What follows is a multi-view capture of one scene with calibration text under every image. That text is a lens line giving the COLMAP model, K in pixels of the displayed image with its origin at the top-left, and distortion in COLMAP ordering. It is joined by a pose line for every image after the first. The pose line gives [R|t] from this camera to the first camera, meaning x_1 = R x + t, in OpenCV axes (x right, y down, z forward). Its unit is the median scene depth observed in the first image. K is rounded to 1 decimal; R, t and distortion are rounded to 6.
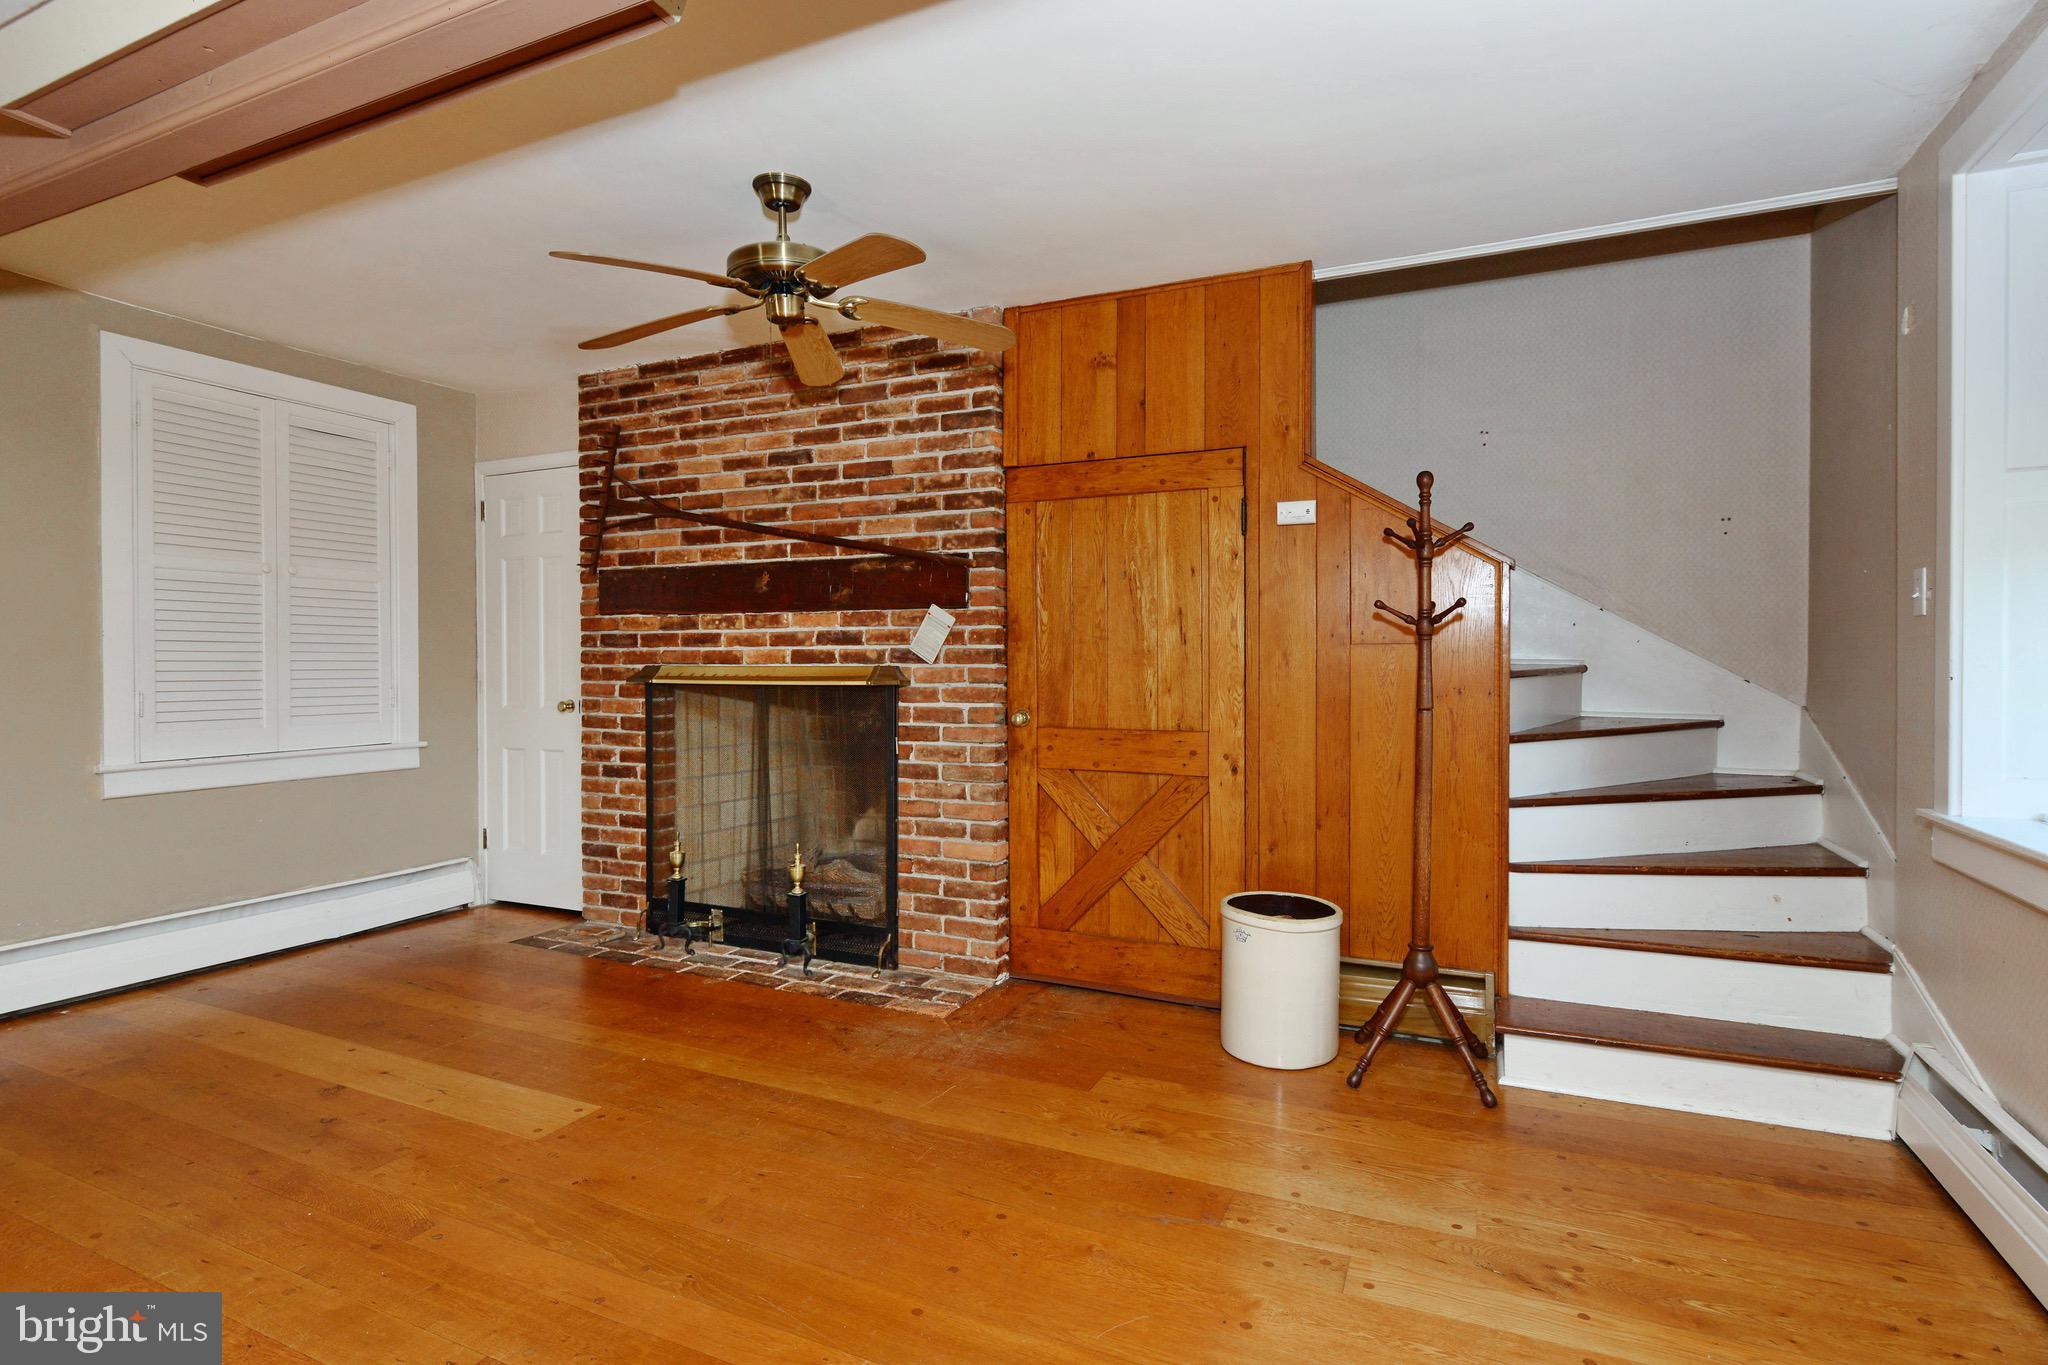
lens RADIAL K [[1008.2, 0, 1027.8], [0, 1008.2, 674.4], [0, 0, 1]] dist [-0.000014, -0.000066]
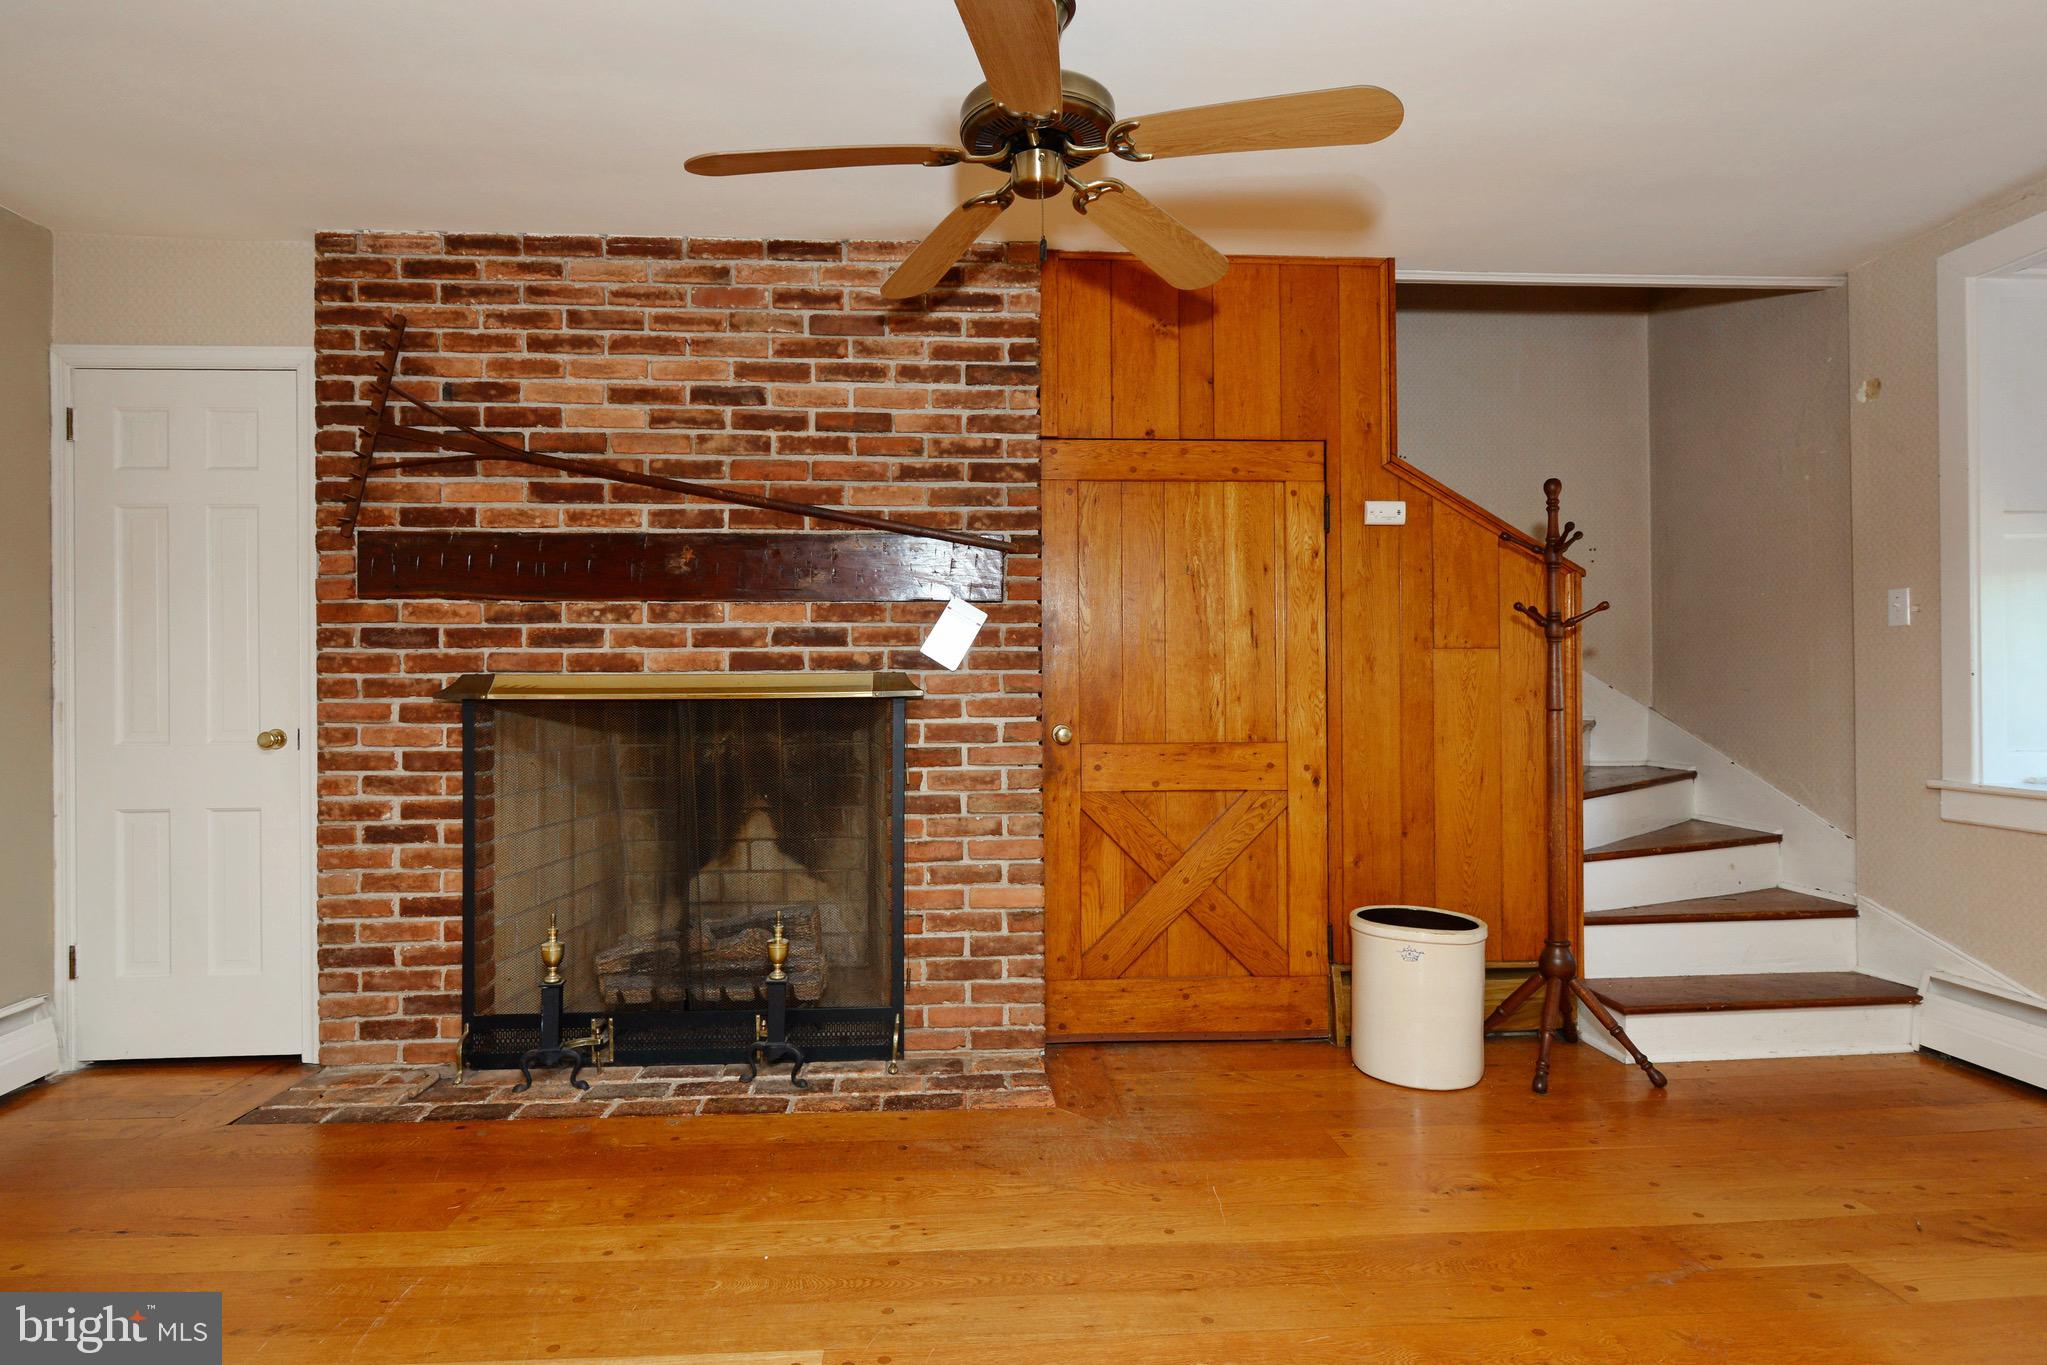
lens RADIAL K [[1016.4, 0, 1013.1], [0, 1016.4, 684.2], [0, 0, 1]] dist [-0.000541, -0.000656]
pose [[0.883419, -0.002262, 0.468579, -0.429739], [0.010173, 0.999845, -0.014354, 0.012874], [-0.468474, 0.017447, 0.883305, 0.255573]]
